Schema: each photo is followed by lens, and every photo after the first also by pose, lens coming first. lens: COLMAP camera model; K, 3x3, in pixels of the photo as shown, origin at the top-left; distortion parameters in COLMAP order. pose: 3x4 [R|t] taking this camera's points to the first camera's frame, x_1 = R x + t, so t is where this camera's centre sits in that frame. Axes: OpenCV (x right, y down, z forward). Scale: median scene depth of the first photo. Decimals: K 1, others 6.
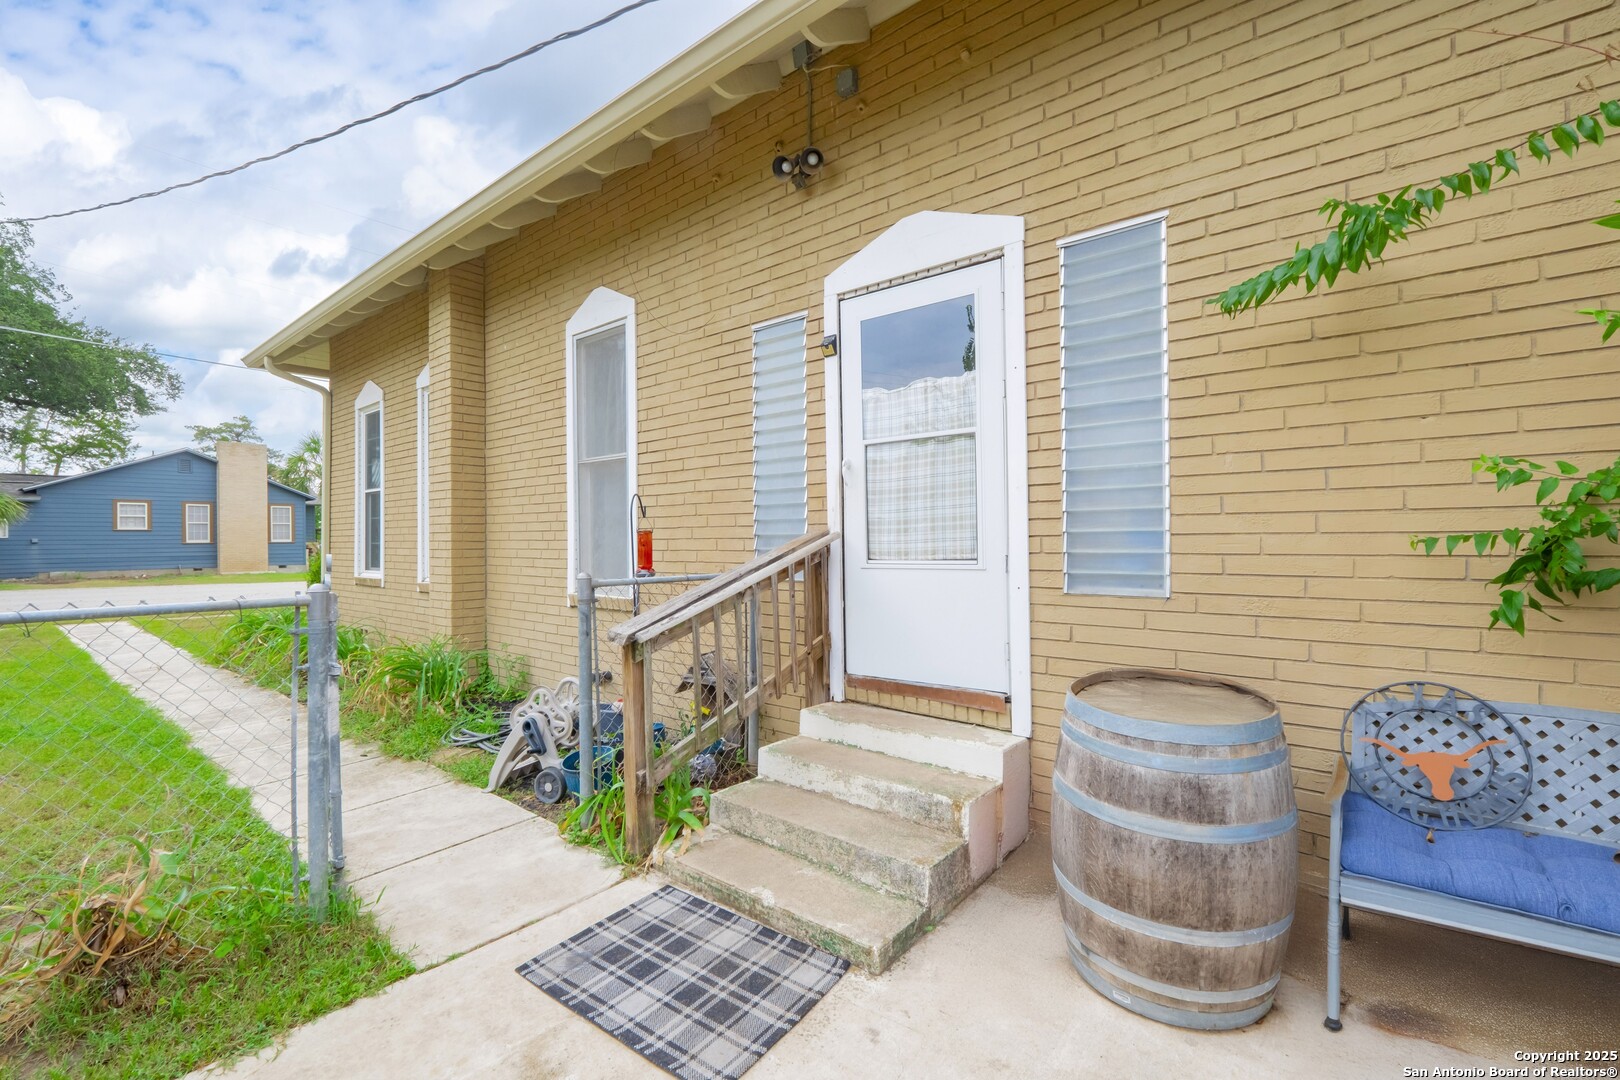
lens RADIAL K [[699.7, 0, 811.7], [0, 699.7, 536.9], [0, 0, 1]] dist [-0.000811, -0.000245]
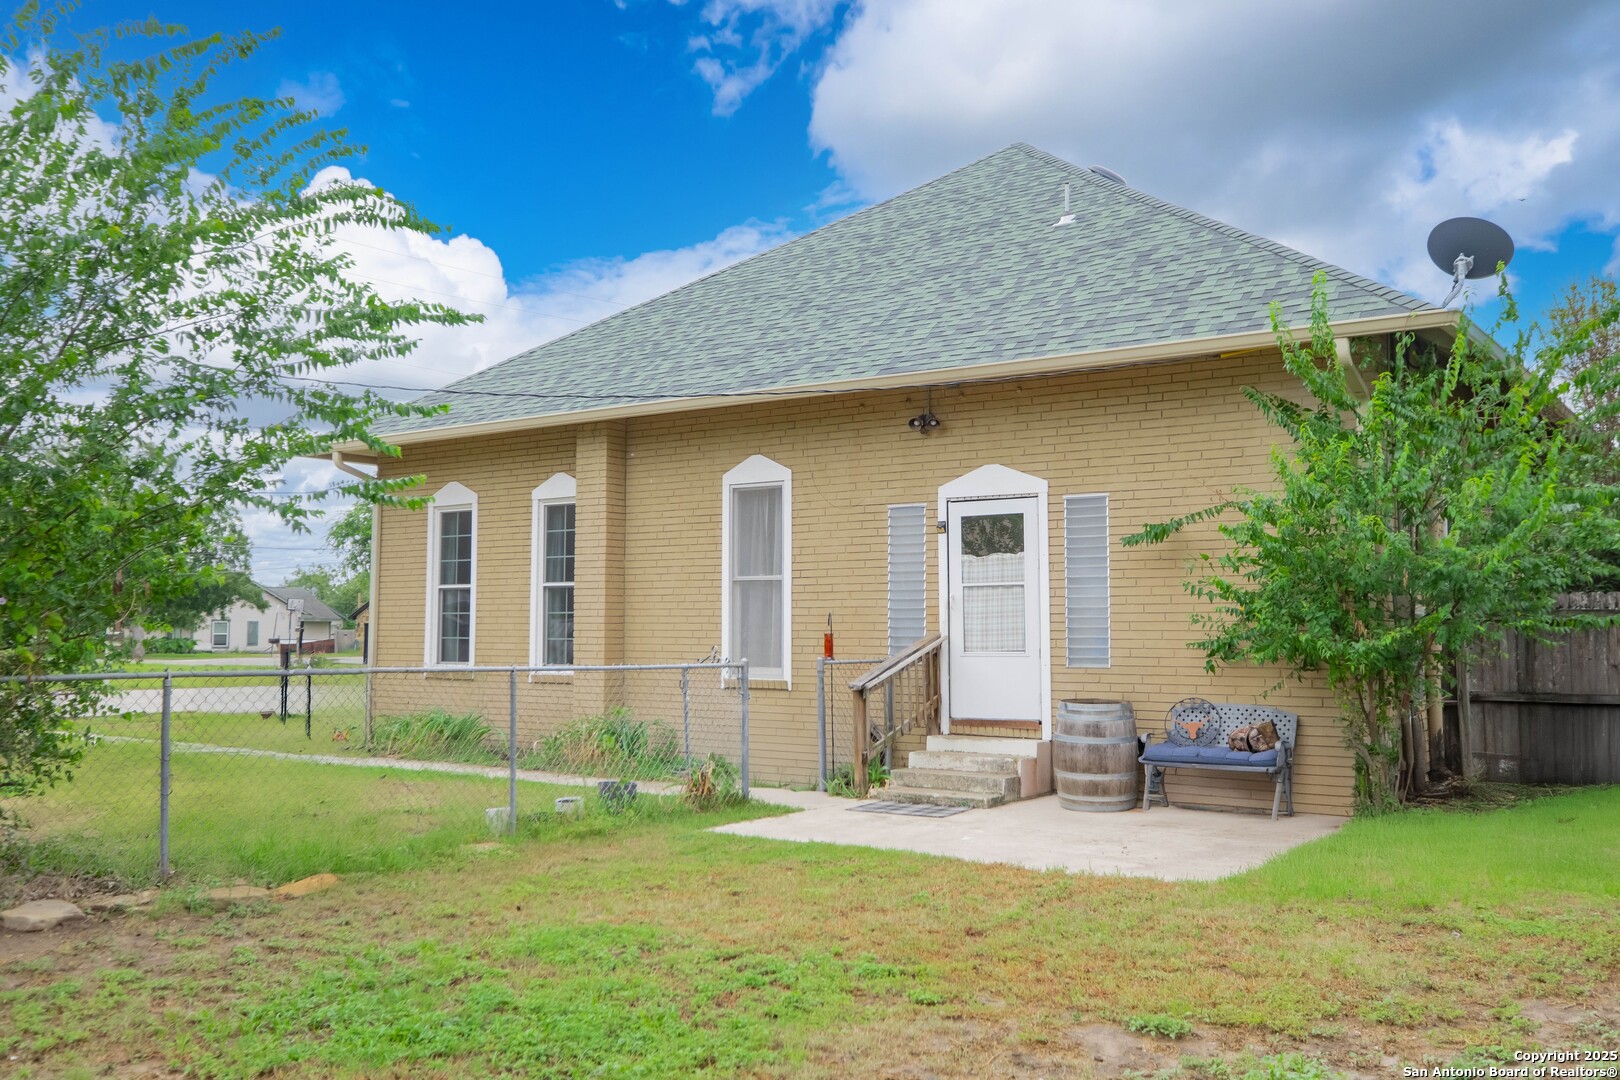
lens RADIAL K [[1365.2, 0, 844.3], [0, 1365.2, 544.0], [0, 0, 1]] dist [-0.003194, -0.000608]
pose [[0.995582, 0.013608, 0.092909, -0.535455], [-0.007957, 0.998110, -0.060928, -0.025212], [-0.093562, 0.059920, 0.993809, -2.368480]]
